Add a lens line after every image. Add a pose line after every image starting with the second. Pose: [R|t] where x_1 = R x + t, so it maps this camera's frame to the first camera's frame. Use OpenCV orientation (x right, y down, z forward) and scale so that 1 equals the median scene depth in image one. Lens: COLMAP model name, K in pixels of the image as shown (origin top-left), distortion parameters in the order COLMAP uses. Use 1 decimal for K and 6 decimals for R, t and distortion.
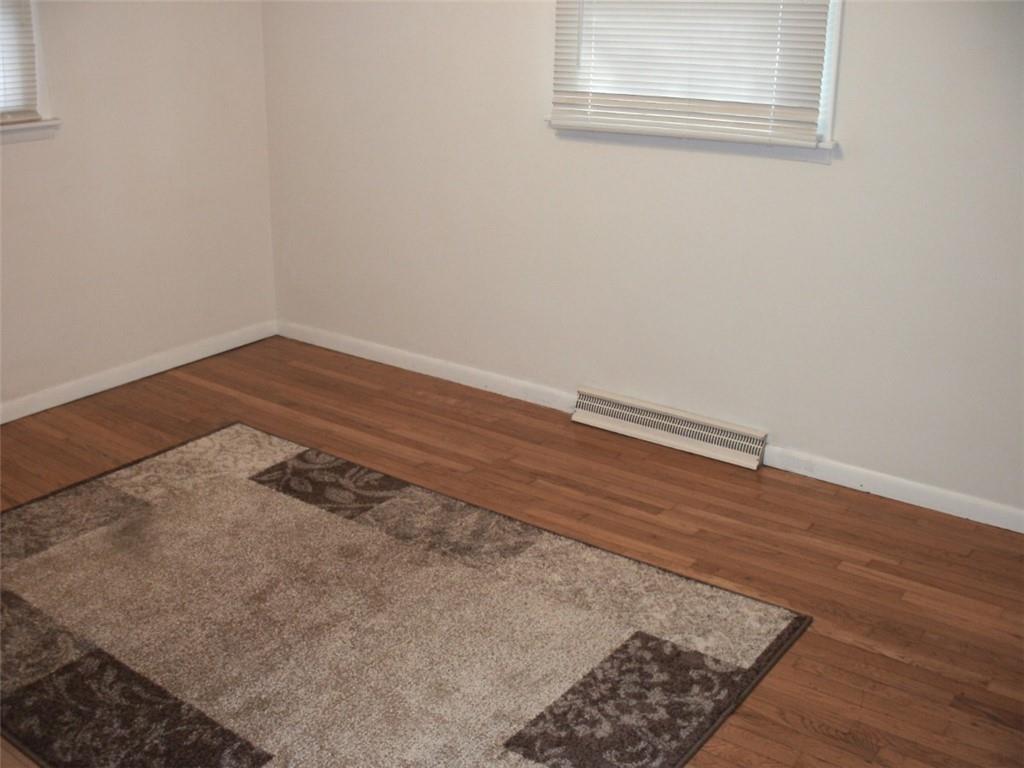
lens RADIAL K [[1074.0, 0, 511.8], [0, 1074.0, 387.5], [0, 0, 1]] dist [-0.286286, 0.332379]
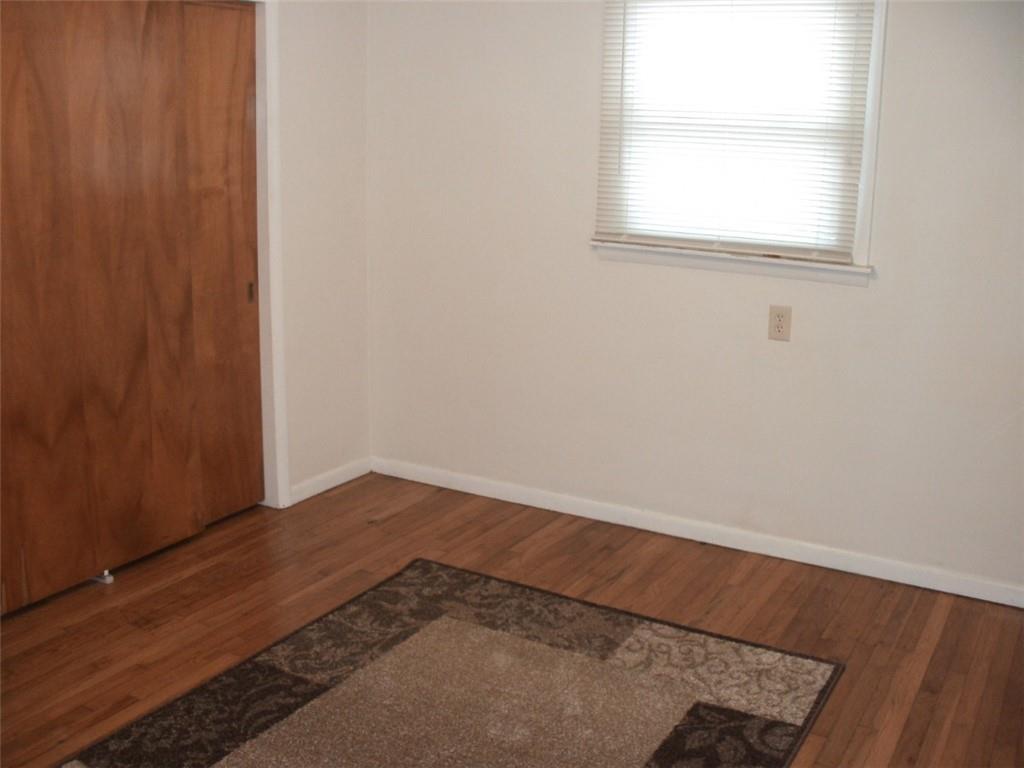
lens RADIAL K [[1074.0, 0, 511.8], [0, 1074.0, 387.5], [0, 0, 1]] dist [-0.286286, 0.332379]
pose [[0.127277, 0.242032, -0.961884, 0.437175], [-0.367759, 0.912164, 0.180859, -0.222004], [0.921170, 0.330723, 0.205107, 0.566449]]
